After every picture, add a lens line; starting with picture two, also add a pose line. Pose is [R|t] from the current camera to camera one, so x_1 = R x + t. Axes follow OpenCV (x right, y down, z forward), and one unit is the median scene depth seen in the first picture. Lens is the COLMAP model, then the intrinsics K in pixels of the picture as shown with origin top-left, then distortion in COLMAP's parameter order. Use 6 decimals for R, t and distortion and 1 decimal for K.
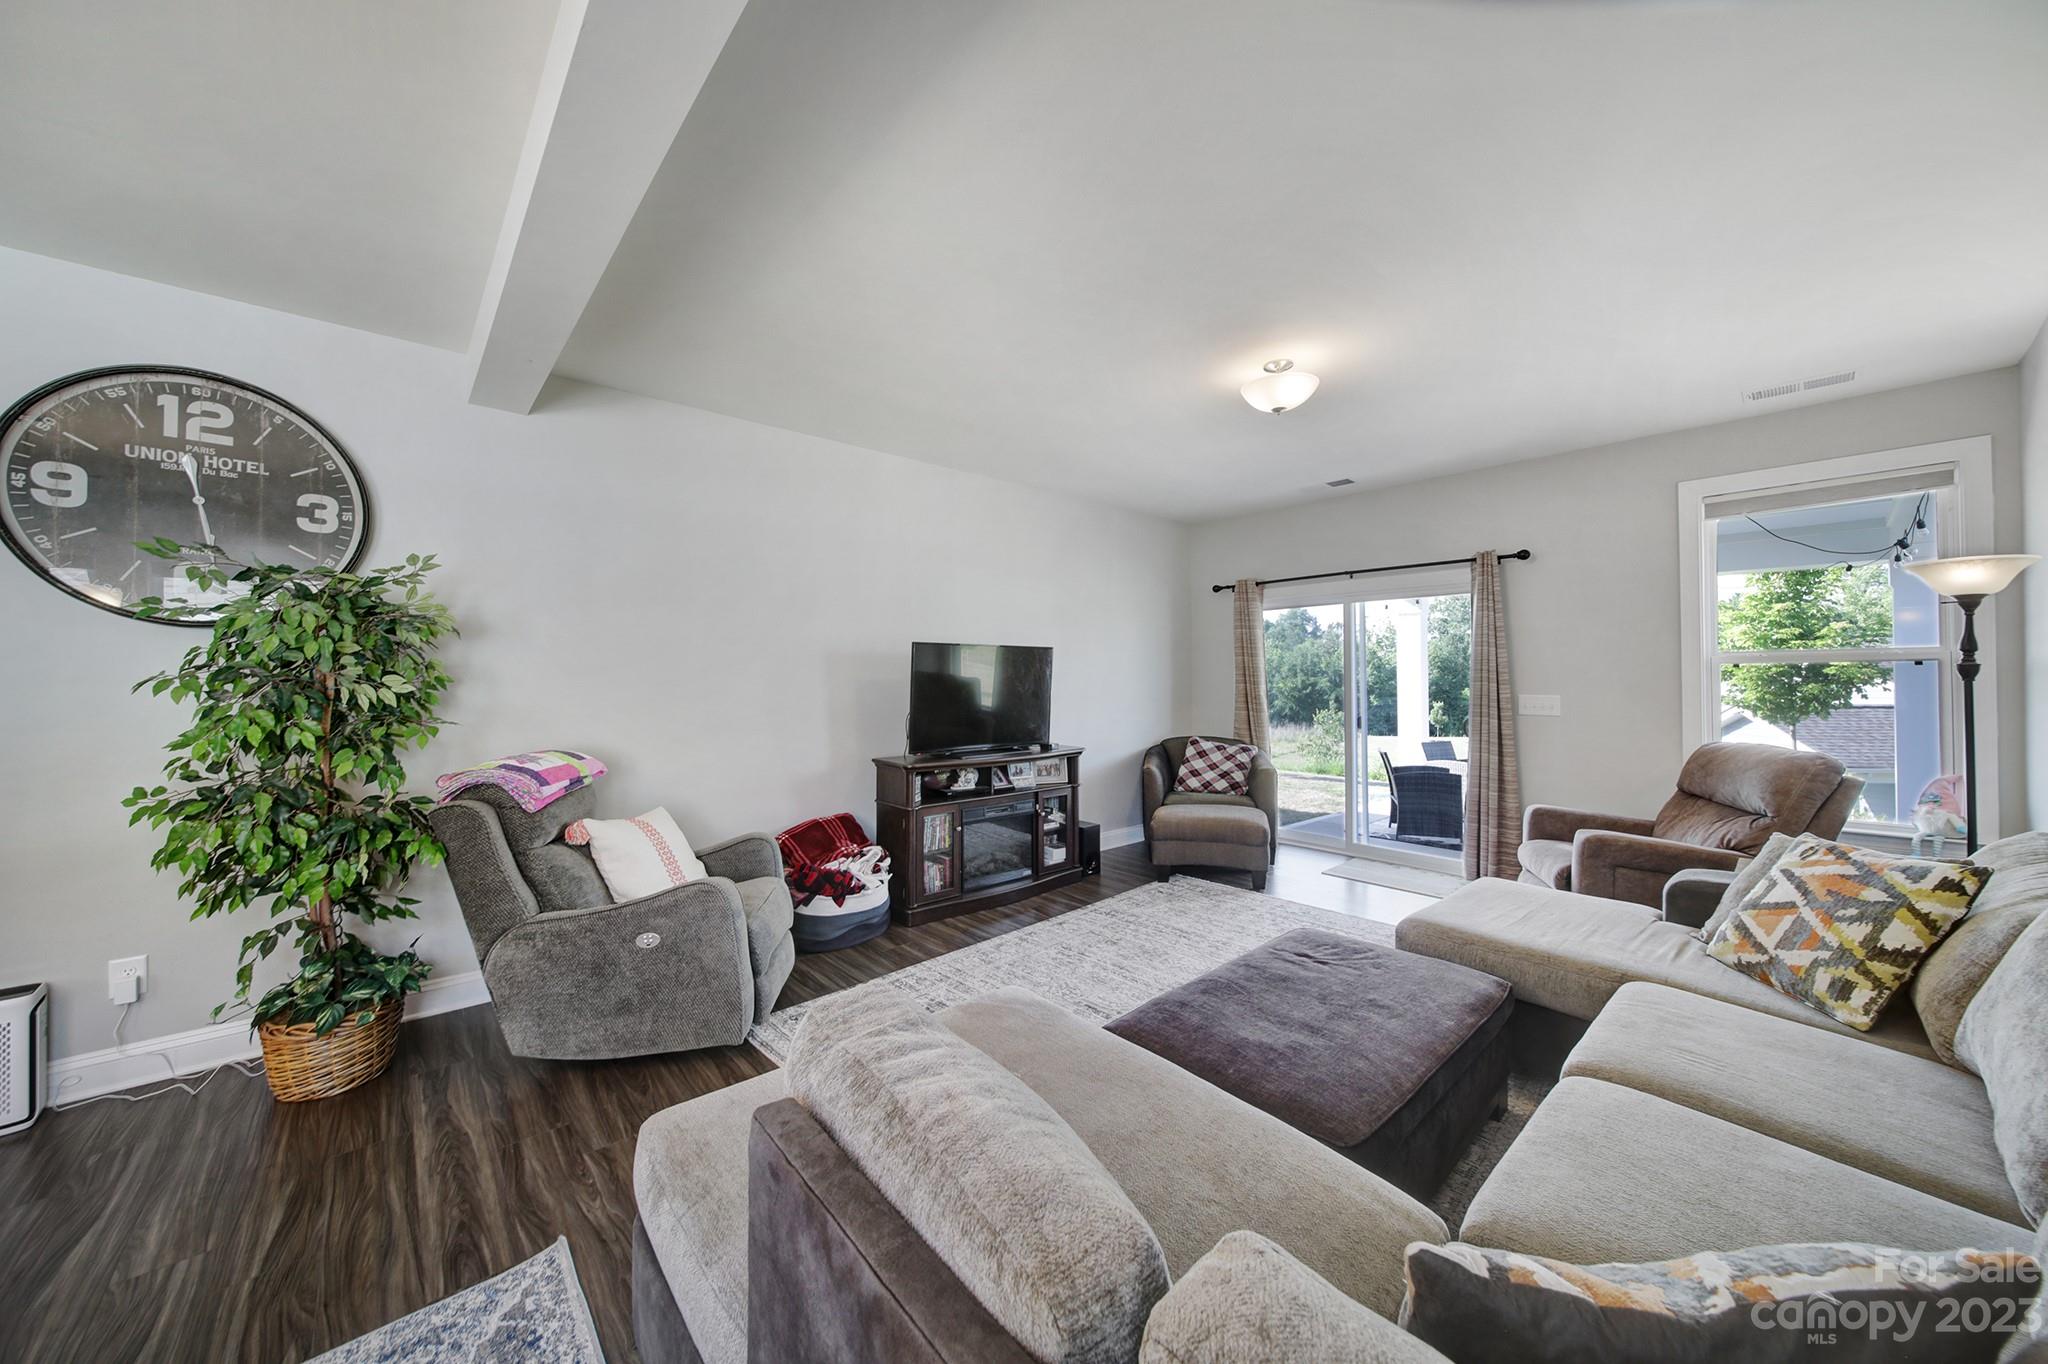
lens RADIAL K [[714.8, 0, 1028.2], [0, 714.8, 677.8], [0, 0, 1]] dist [-0.005766, -0.000216]
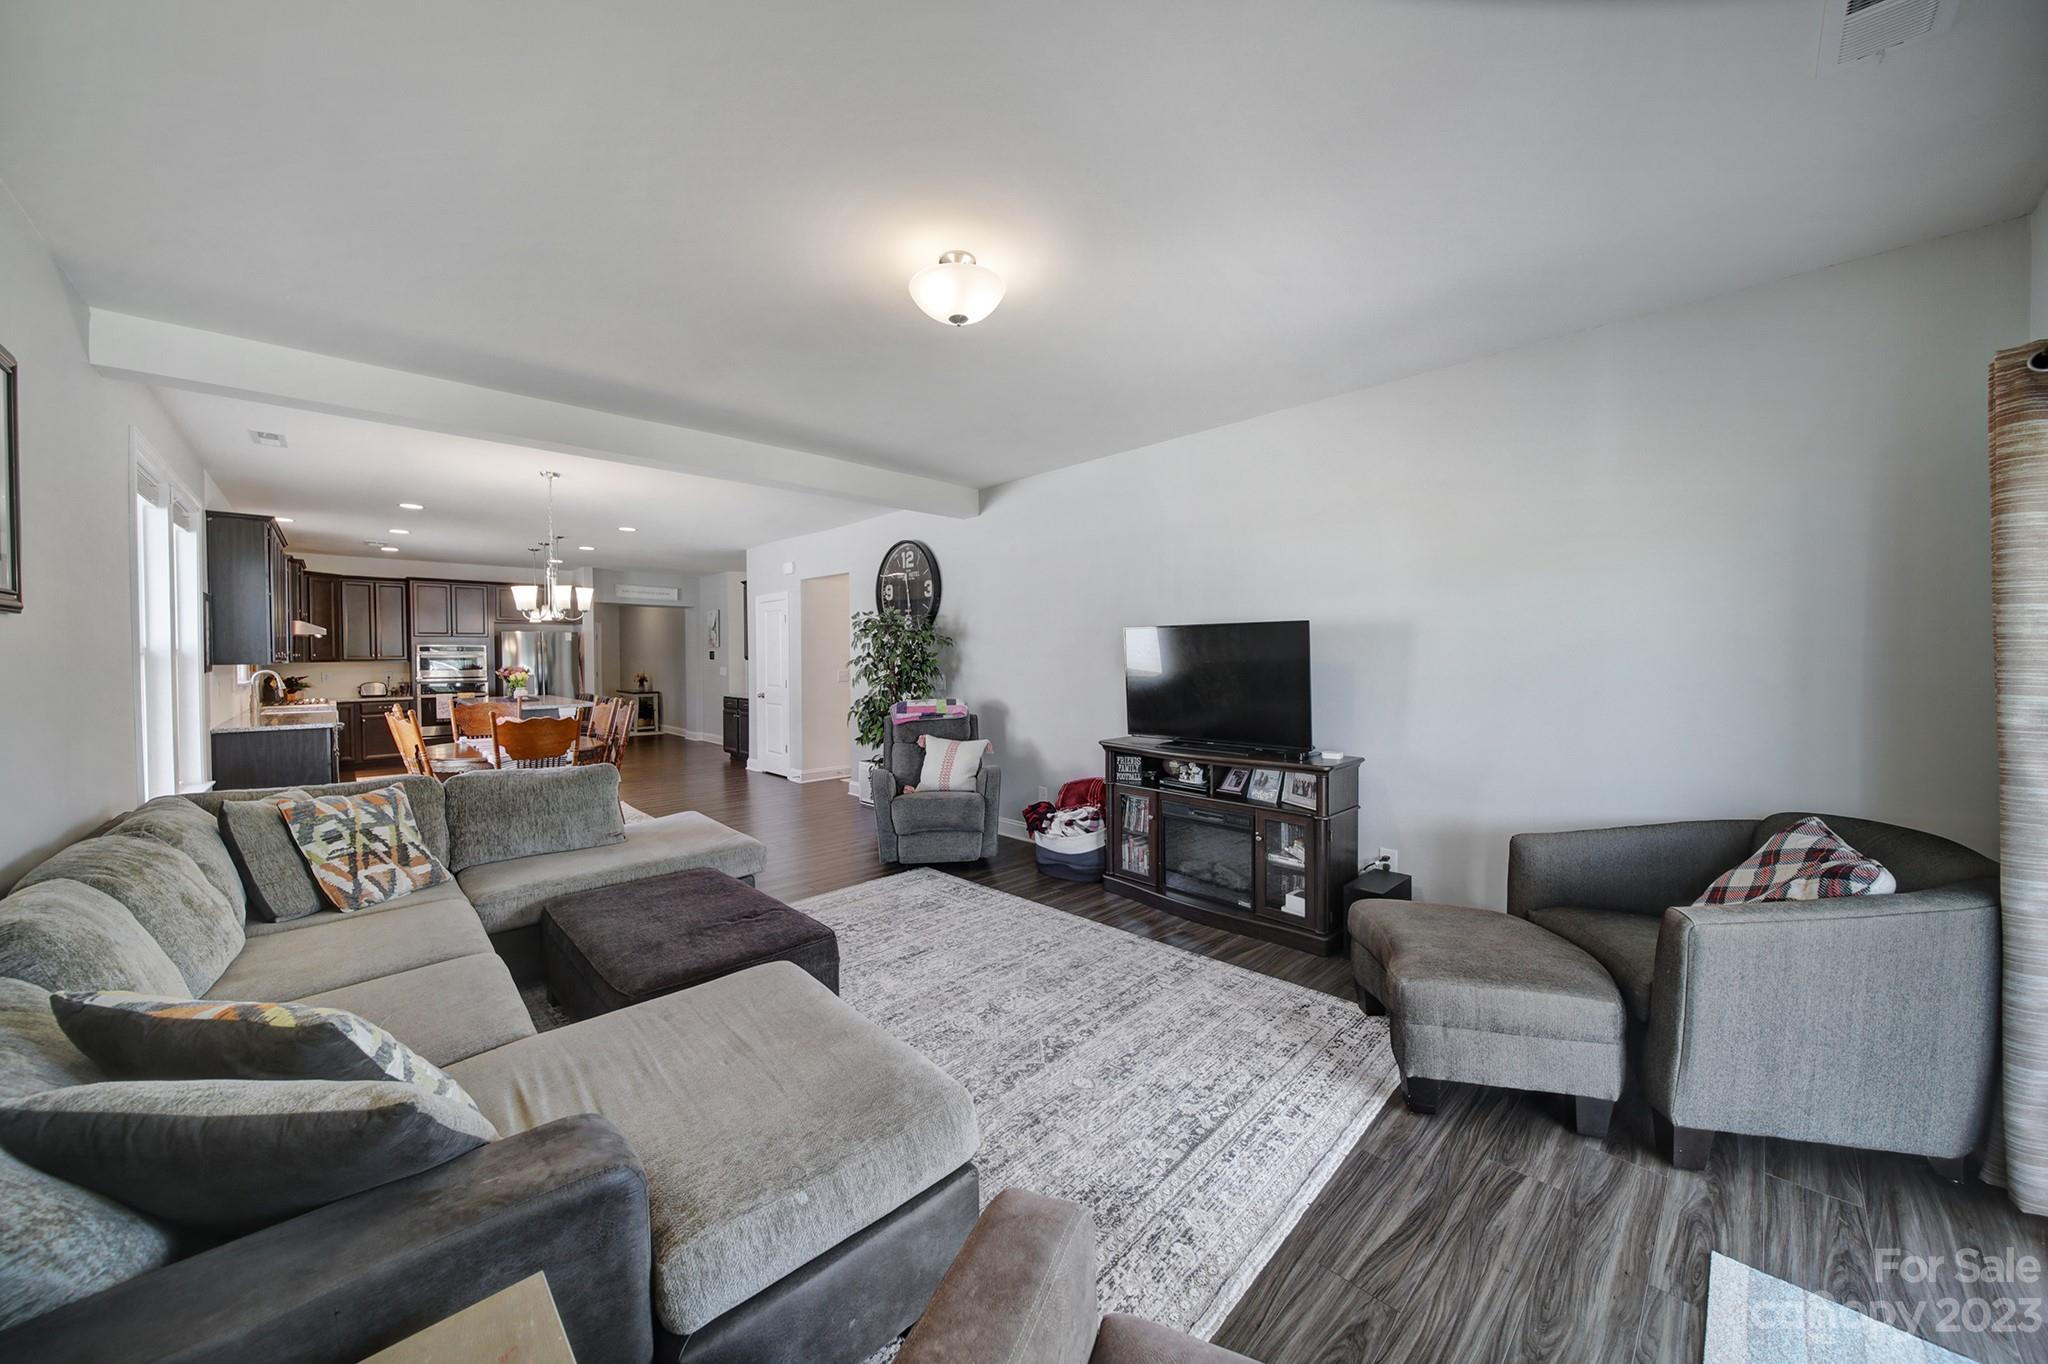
lens RADIAL K [[714.8, 0, 1028.2], [0, 714.8, 677.8], [0, 0, 1]] dist [-0.005766, -0.000216]
pose [[0.039961, 0.032170, -0.998683, 1.049162], [0.002455, 0.999475, 0.032294, -0.012756], [0.999198, -0.003743, 0.039861, 0.967836]]
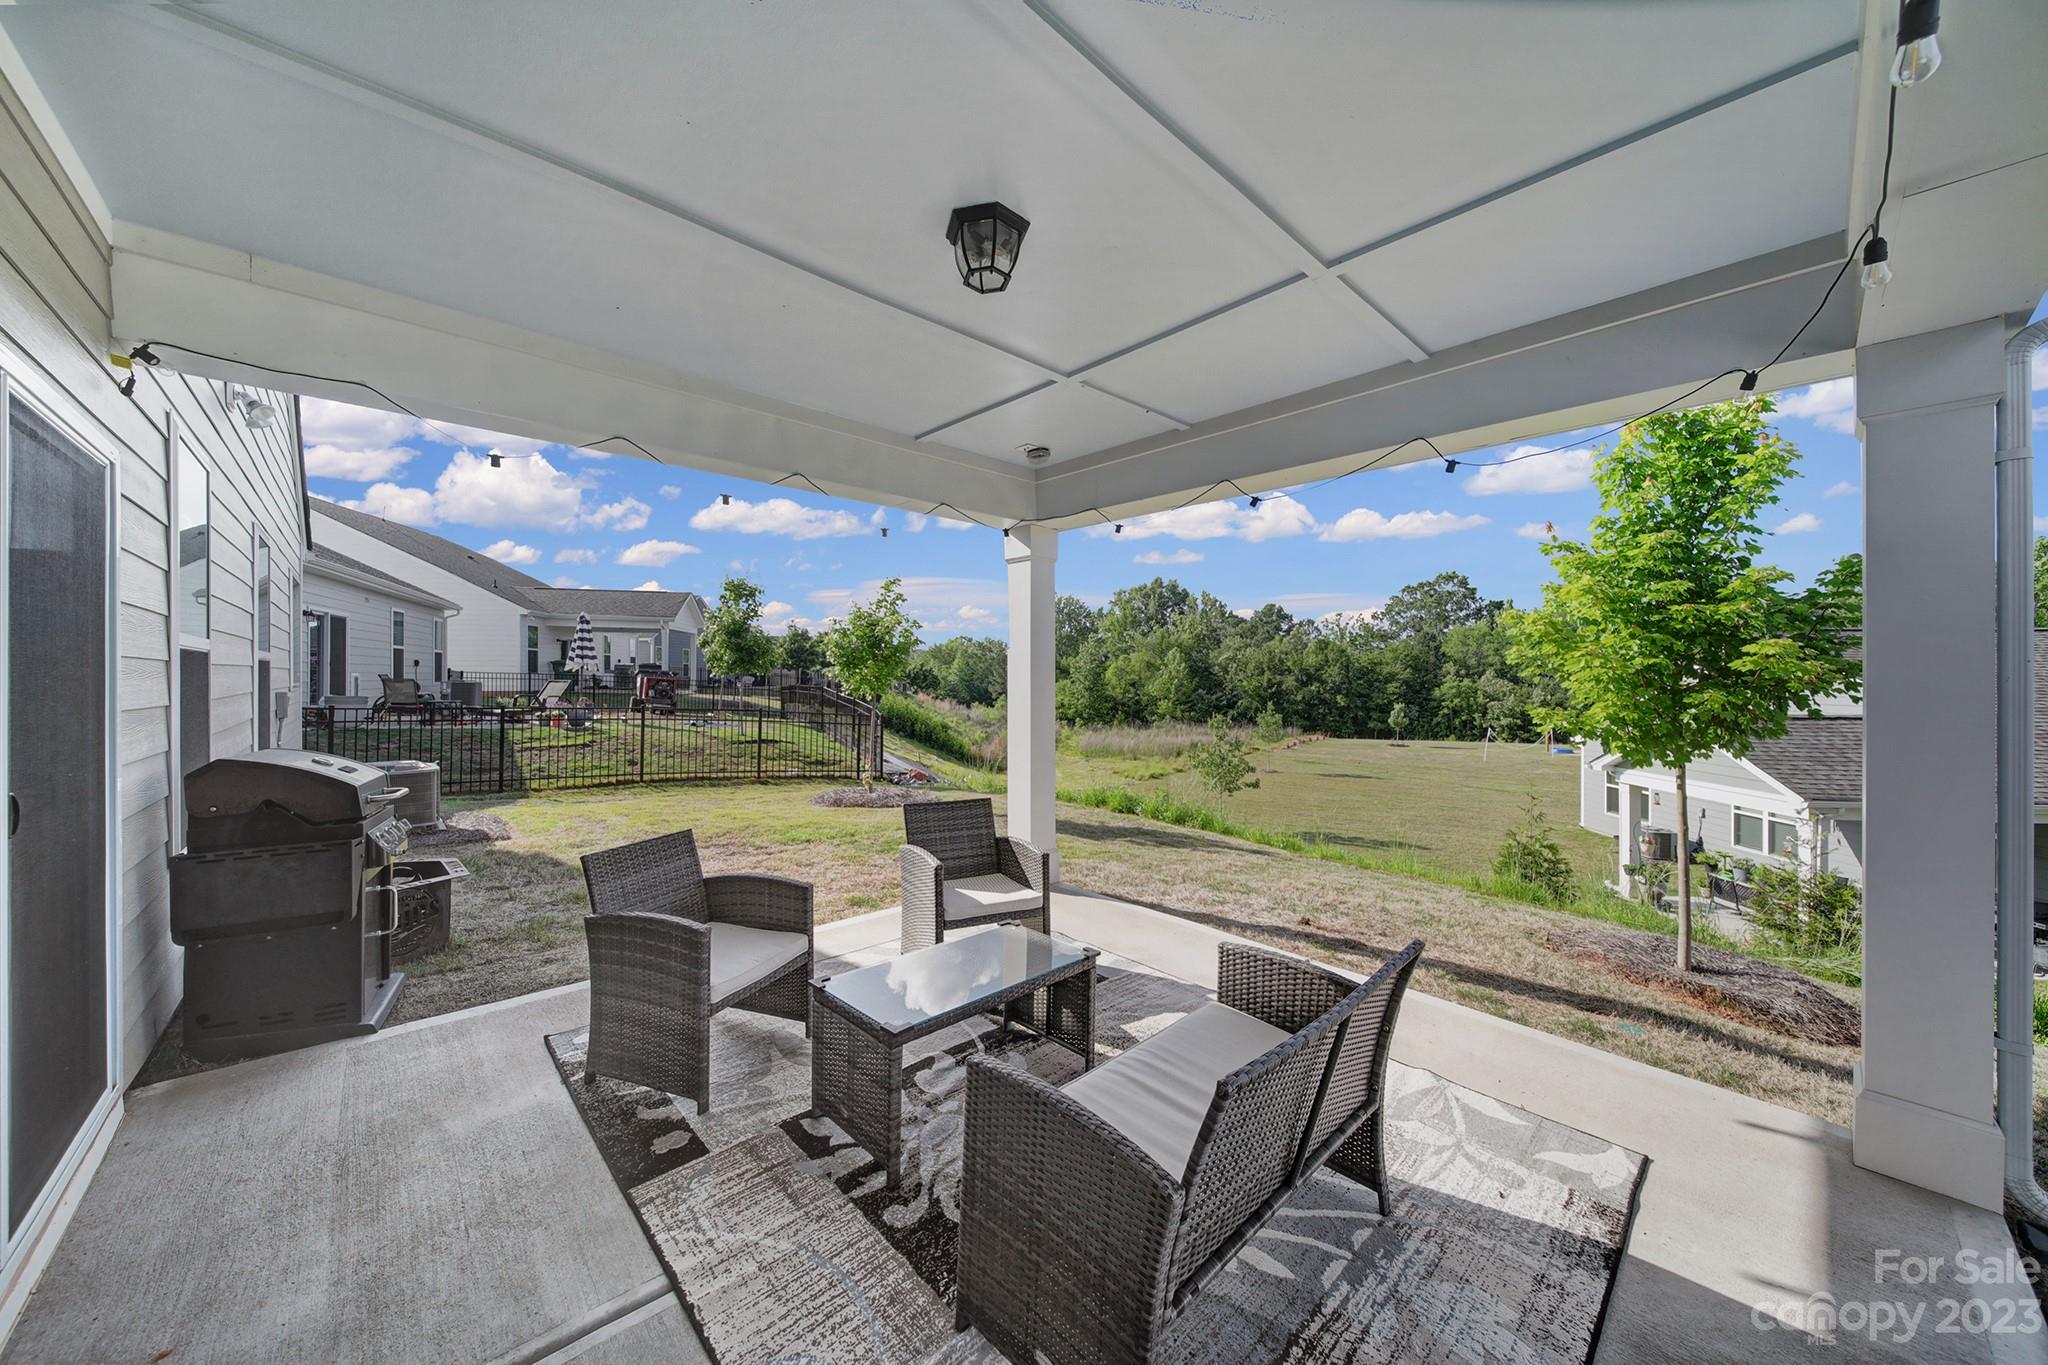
lens RADIAL K [[719.6, 0, 1029.2], [0, 719.6, 689.9], [0, 0, 1]] dist [0.000146, -0.000042]
pose [[0.999820, 0.009859, 0.016236, 0.080920], [-0.010224, 0.999693, 0.022552, 0.000247], [-0.016008, -0.022714, 0.999614, 0.065331]]
